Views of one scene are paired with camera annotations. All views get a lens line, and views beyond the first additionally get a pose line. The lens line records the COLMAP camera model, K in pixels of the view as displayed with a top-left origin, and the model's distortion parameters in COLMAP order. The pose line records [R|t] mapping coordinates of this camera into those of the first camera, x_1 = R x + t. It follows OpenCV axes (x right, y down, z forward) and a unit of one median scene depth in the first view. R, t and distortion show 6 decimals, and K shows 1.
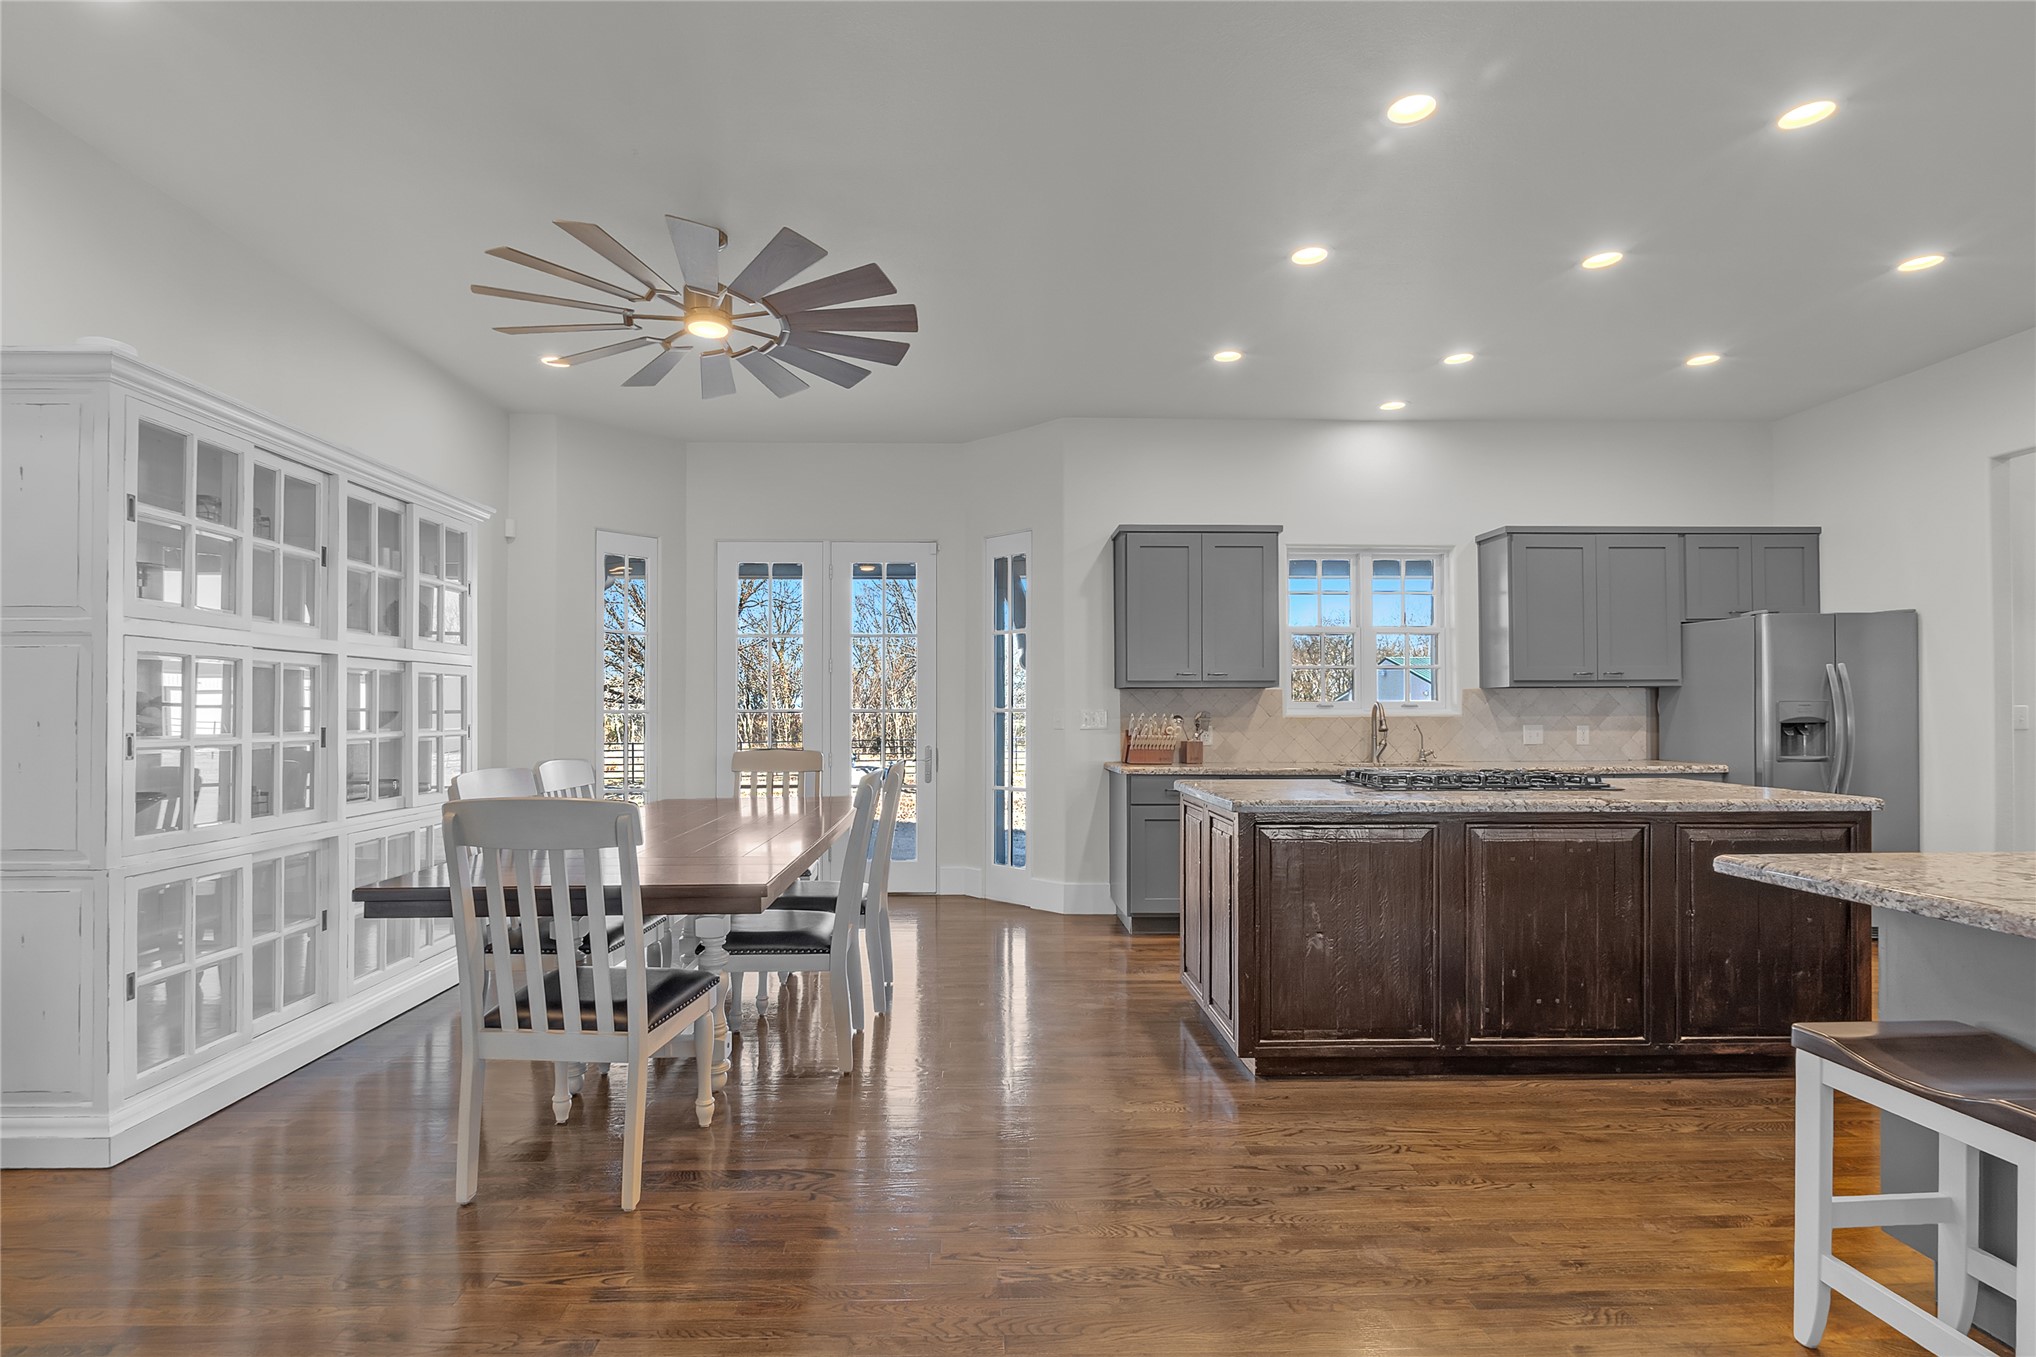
lens RADIAL K [[953.3, 0, 982.9], [0, 953.3, 706.6], [0, 0, 1]] dist [-0.005765, -0.002096]
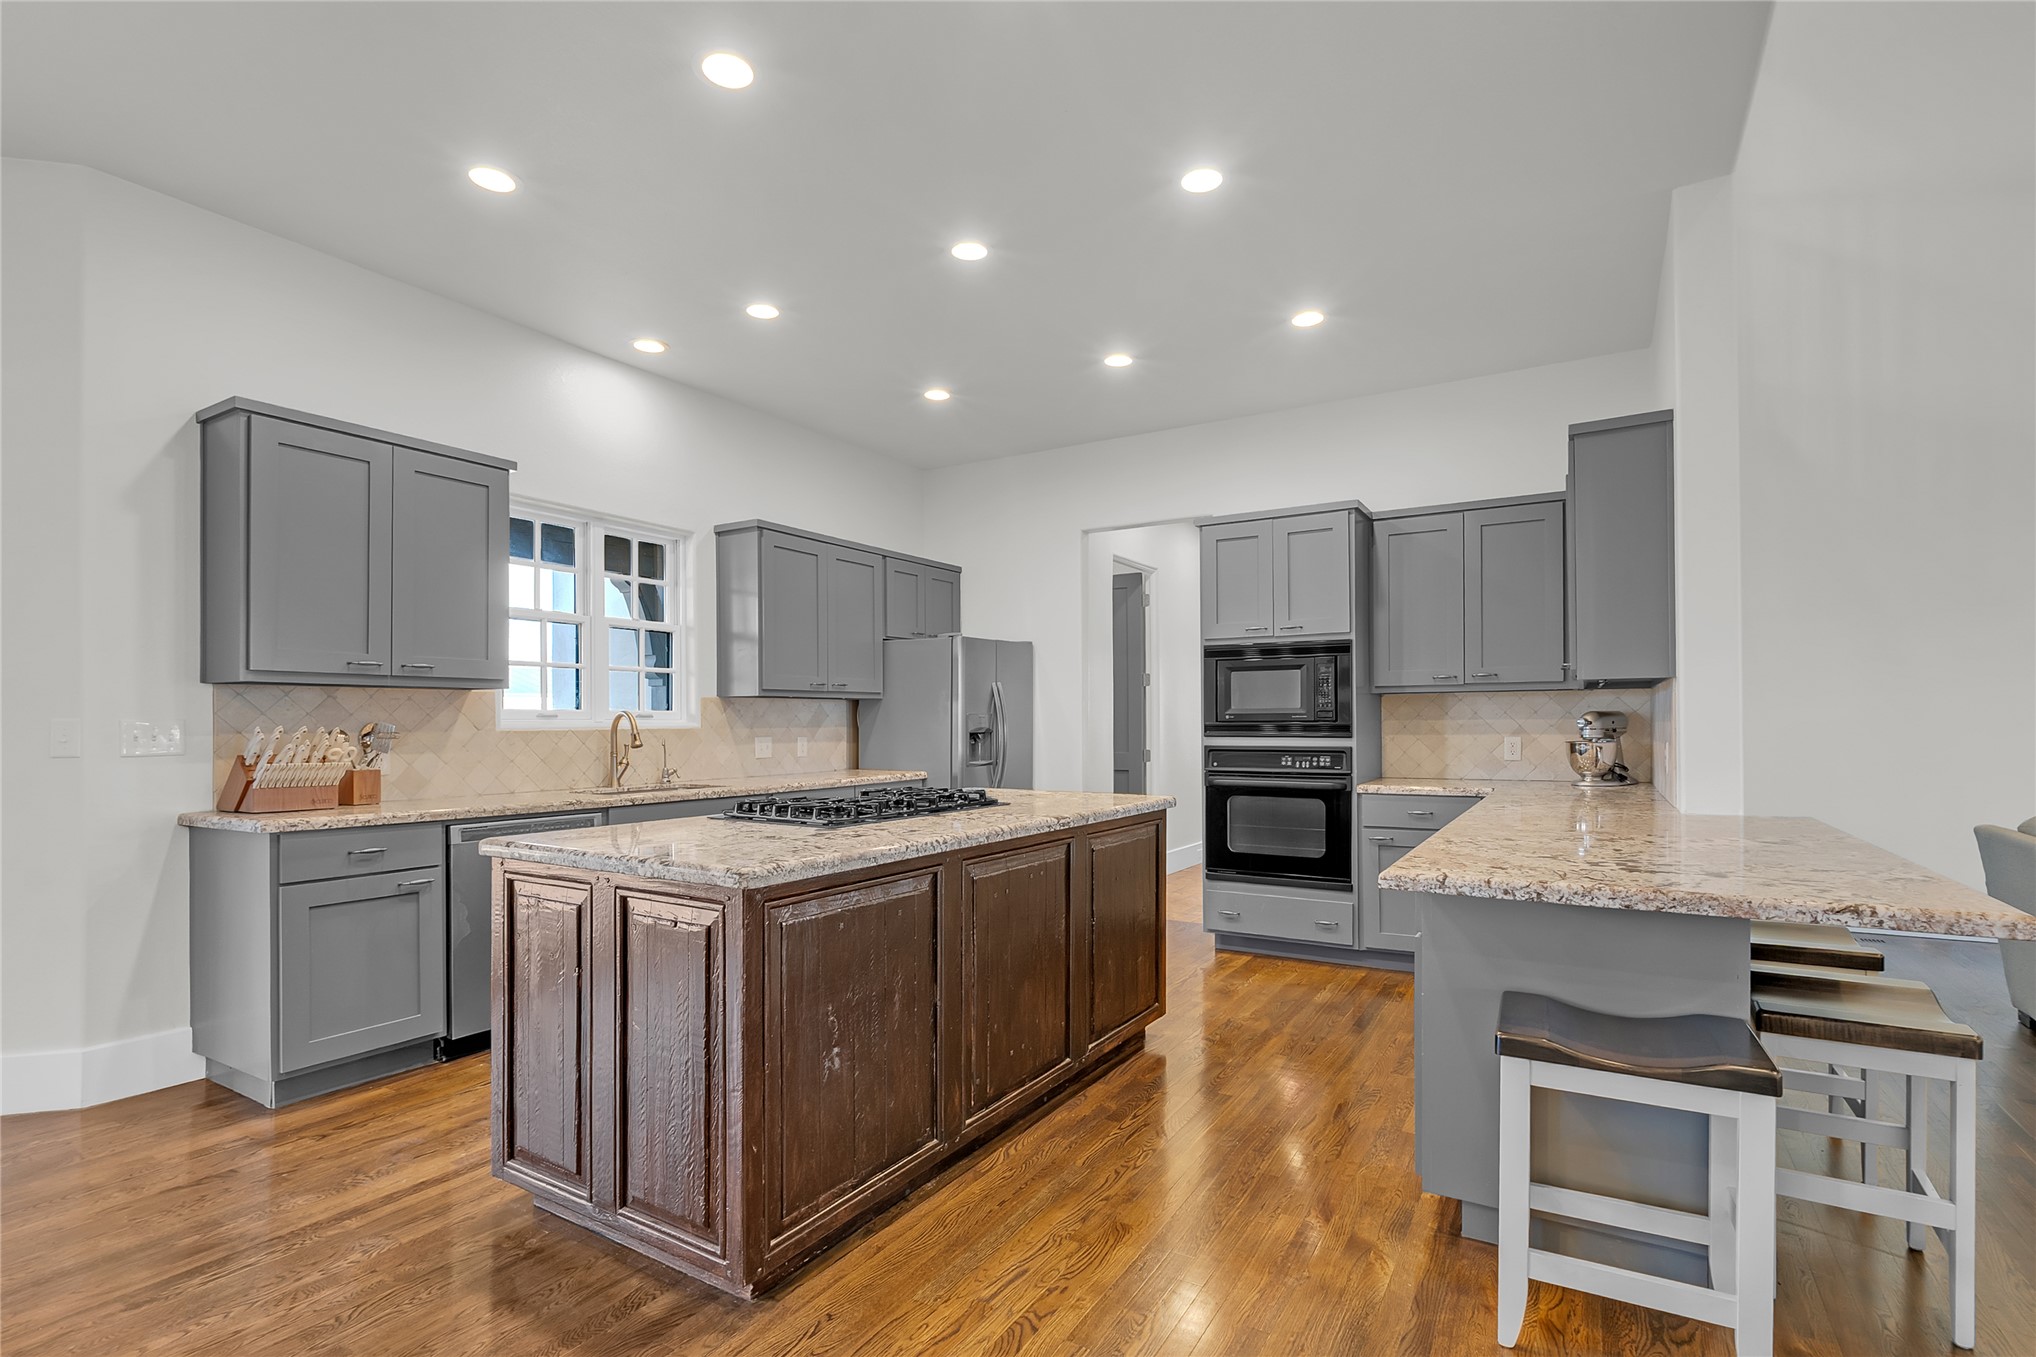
lens RADIAL K [[953.3, 0, 1031.0], [0, 953.3, 723.8], [0, 0, 1]] dist [-0.005765, -0.002096]
pose [[0.525501, -0.001693, 0.850791, -0.085810], [-0.003183, 0.999987, 0.003956, 0.001580], [-0.850787, -0.004787, 0.525489, 0.292046]]
